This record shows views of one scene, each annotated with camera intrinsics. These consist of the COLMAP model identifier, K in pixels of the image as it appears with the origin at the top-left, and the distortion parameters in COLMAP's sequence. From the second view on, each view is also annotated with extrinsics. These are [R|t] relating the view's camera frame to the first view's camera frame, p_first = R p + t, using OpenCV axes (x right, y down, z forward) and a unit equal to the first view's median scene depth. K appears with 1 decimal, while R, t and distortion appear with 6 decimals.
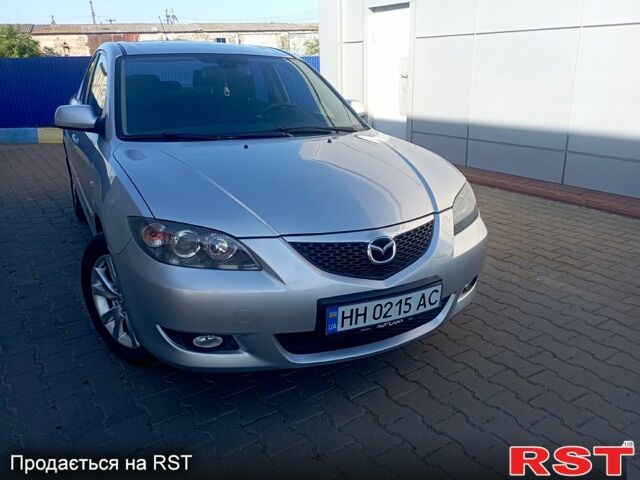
lens RADIAL K [[535.7, 0, 320.4], [0, 535.7, 239.1], [0, 0, 1]] dist [0.116912, -0.138357]
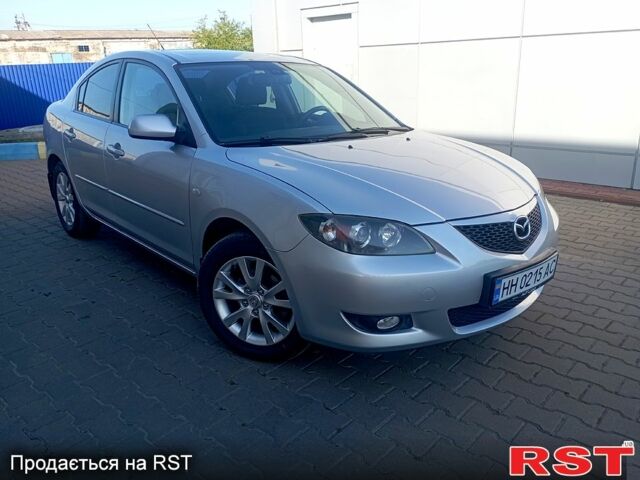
lens RADIAL K [[535.7, 0, 320.4], [0, 535.7, 239.1], [0, 0, 1]] dist [0.116912, -0.138357]
pose [[0.971624, -0.080092, 0.222559, -0.554786], [0.083250, 0.996517, -0.004831, 0.014570], [-0.221396, 0.023222, 0.974907, -0.033858]]
